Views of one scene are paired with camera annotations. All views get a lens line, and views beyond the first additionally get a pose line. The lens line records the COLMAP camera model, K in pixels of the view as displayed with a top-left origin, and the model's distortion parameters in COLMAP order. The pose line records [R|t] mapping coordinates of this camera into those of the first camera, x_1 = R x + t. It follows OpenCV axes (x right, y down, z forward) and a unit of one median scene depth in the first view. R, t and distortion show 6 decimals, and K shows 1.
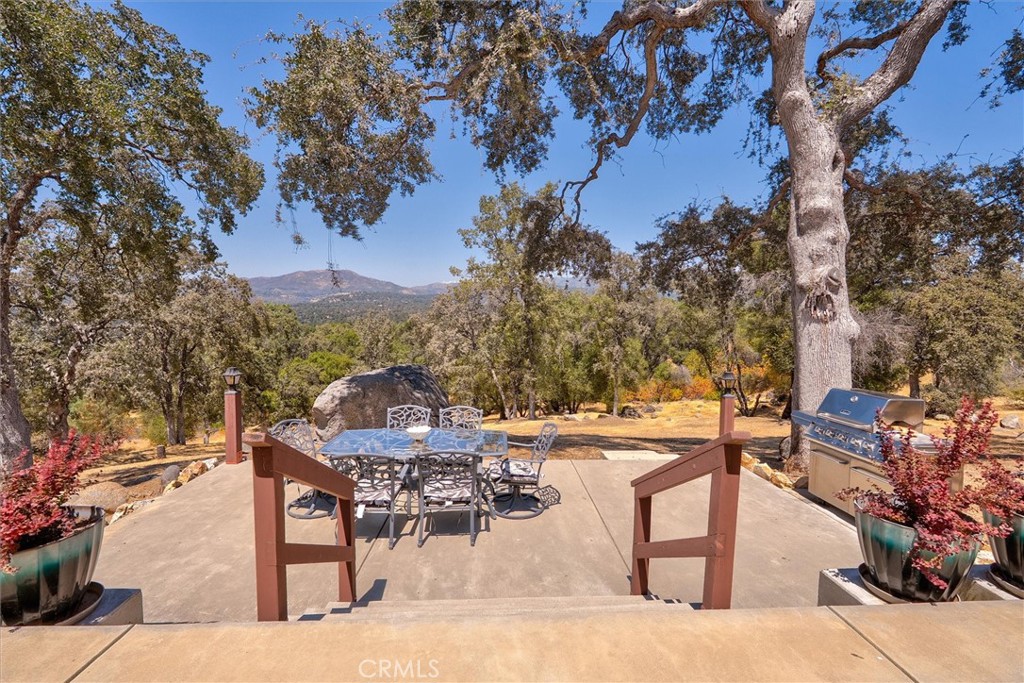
lens RADIAL K [[450.8, 0, 508.8], [0, 450.8, 341.7], [0, 0, 1]] dist [-0.000132, -0.000469]
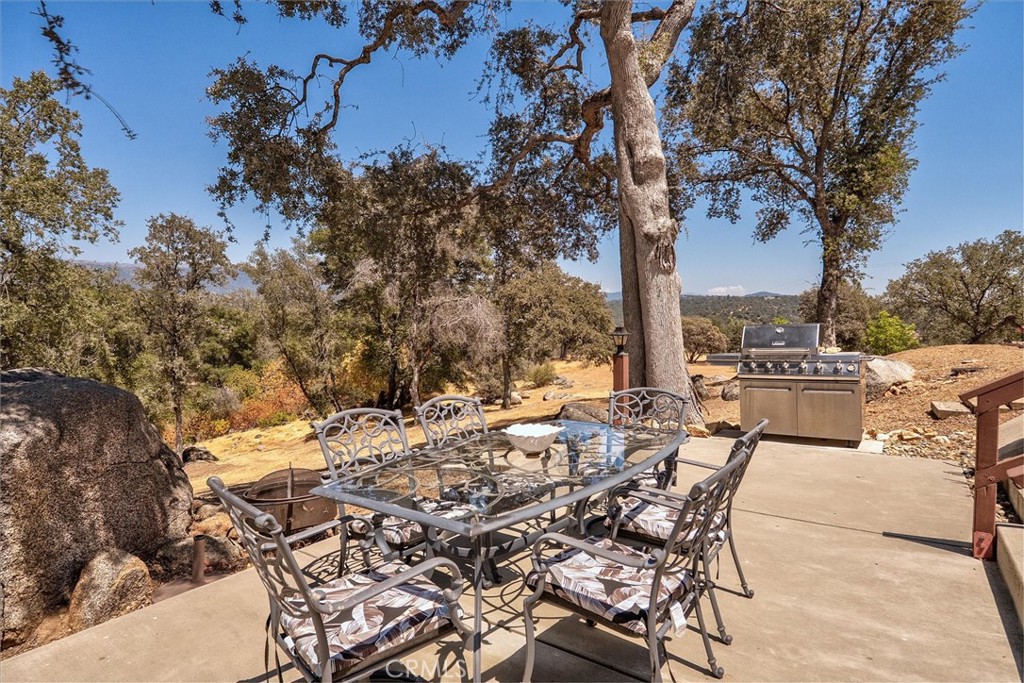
lens RADIAL K [[564.6, 0, 511.2], [0, 564.6, 347.3], [0, 0, 1]] dist [-0.005522, -0.002360]
pose [[0.612092, -0.052477, 0.789044, -0.390170], [0.069583, 0.997500, 0.012363, 0.061683], [-0.787720, 0.047337, 0.614213, 0.392150]]
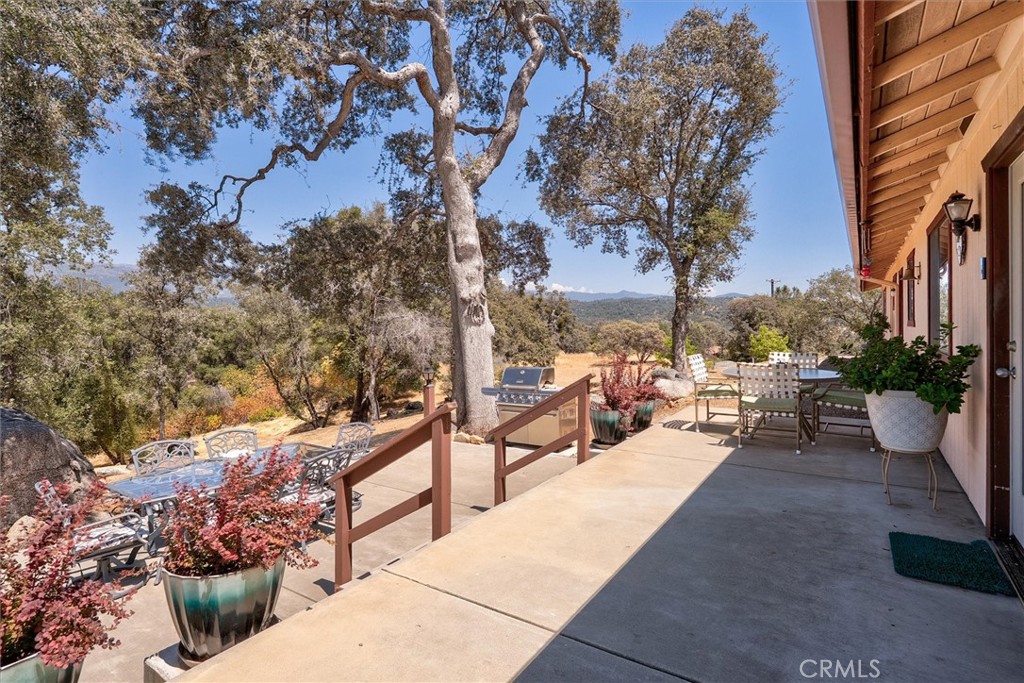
lens RADIAL K [[527.8, 0, 521.3], [0, 527.8, 319.2], [0, 0, 1]] dist [-0.005436, -0.002601]
pose [[0.588596, -0.016561, 0.808258, -0.425300], [0.069258, 0.997148, -0.030004, -0.002293], [-0.805455, 0.073638, 0.588064, -0.061076]]
